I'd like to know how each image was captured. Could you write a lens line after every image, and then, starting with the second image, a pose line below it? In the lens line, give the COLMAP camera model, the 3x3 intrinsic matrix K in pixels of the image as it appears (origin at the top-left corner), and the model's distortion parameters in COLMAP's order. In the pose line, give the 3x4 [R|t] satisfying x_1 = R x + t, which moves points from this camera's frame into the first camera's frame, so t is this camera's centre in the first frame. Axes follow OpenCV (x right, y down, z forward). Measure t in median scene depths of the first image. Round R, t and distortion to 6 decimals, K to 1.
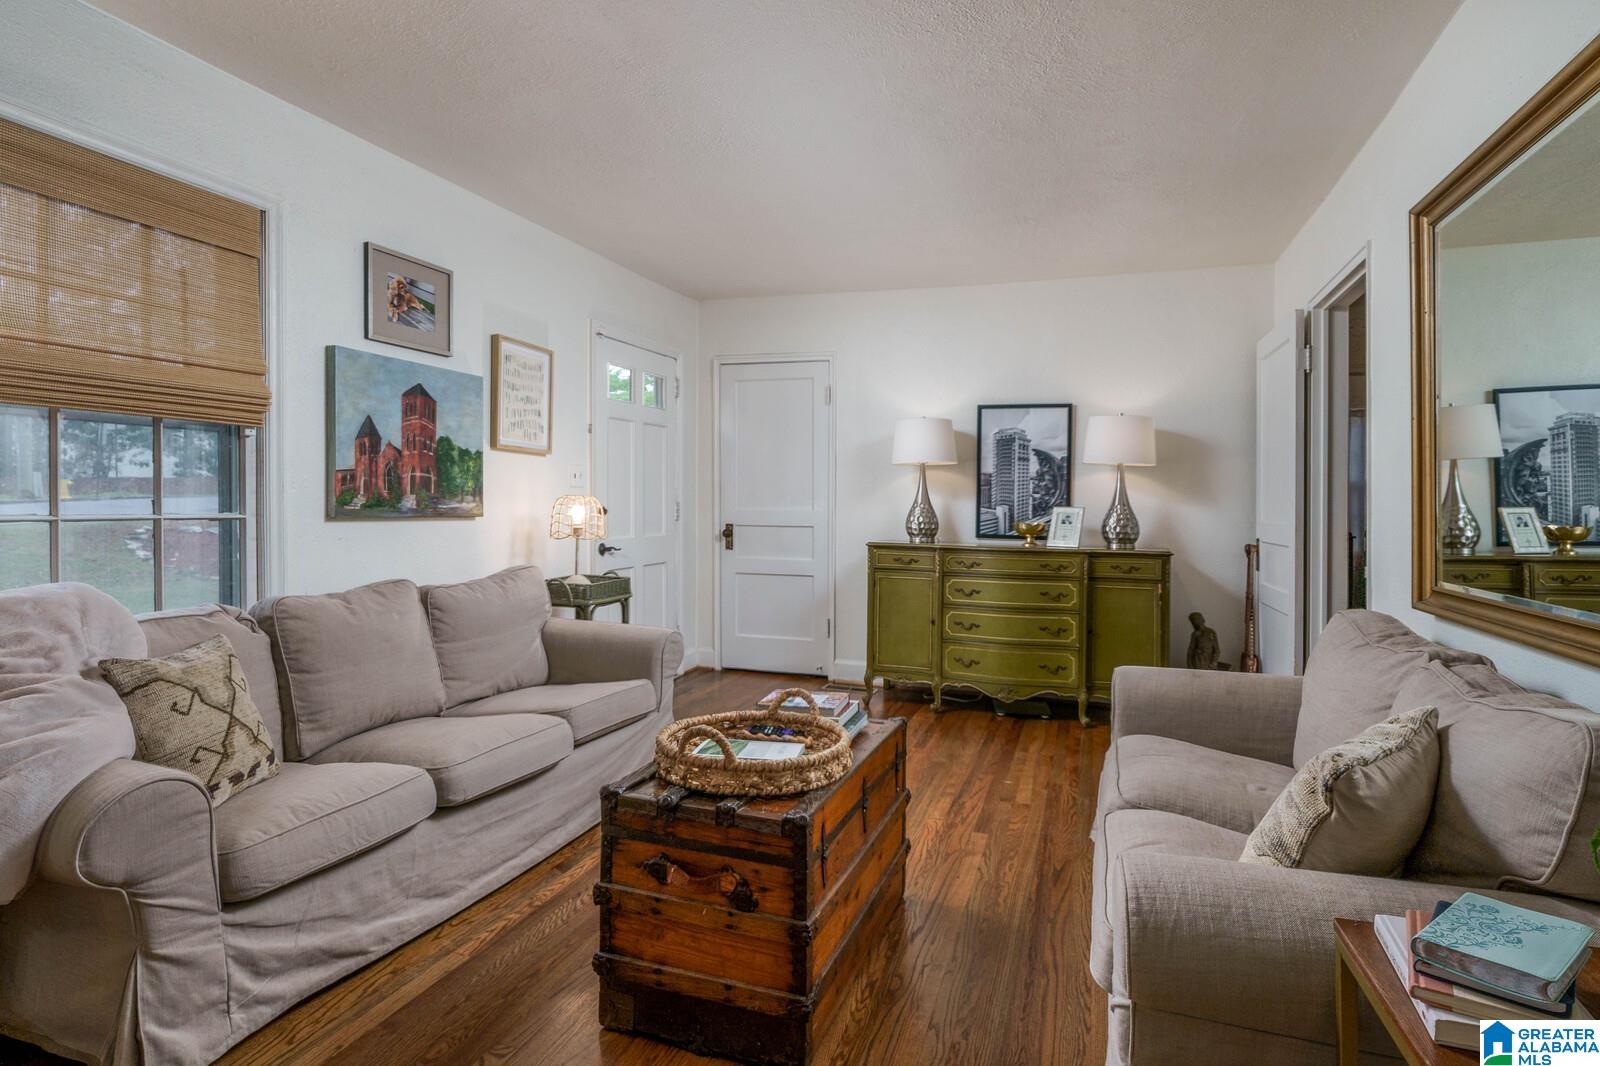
lens RADIAL K [[859.4, 0, 800.7], [0, 859.4, 501.1], [0, 0, 1]] dist [-0.001492, -0.000458]
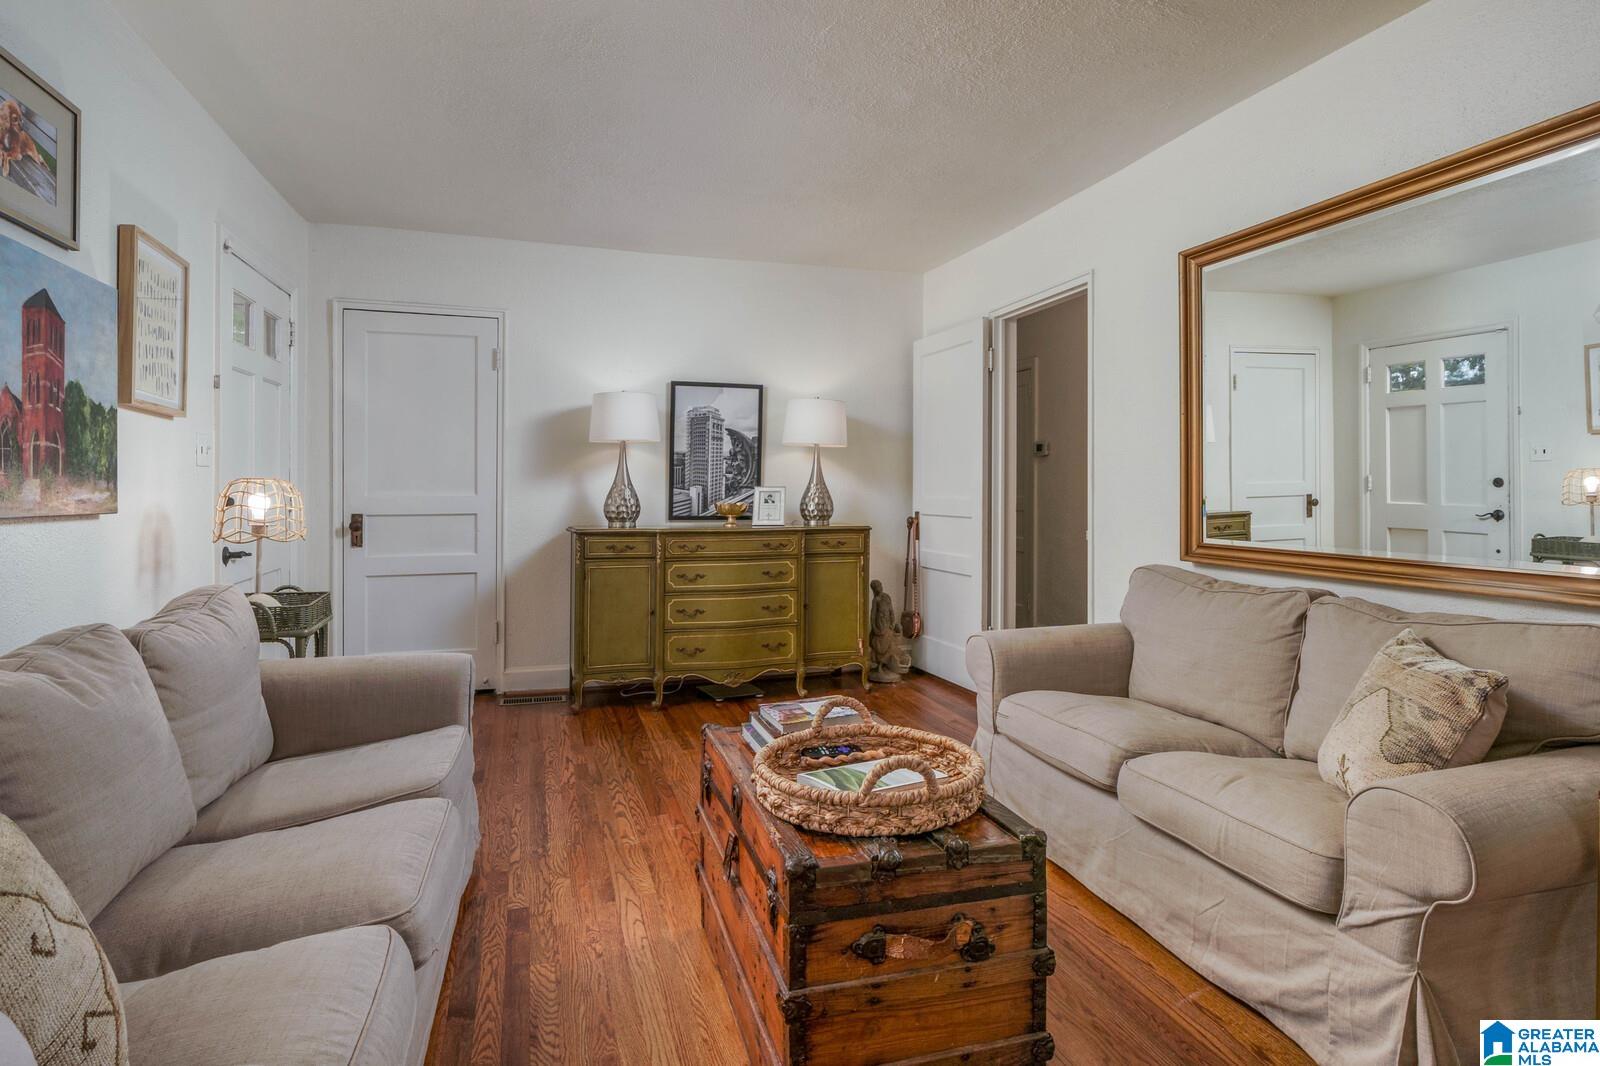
lens RADIAL K [[863.9, 0, 801.0], [0, 863.9, 477.3], [0, 0, 1]] dist [-0.002125, 0.000088]
pose [[0.801493, -0.006285, 0.597971, -0.310501], [0.009235, 0.999956, -0.001867, -0.001942], [-0.597932, 0.007019, 0.801516, 0.178099]]
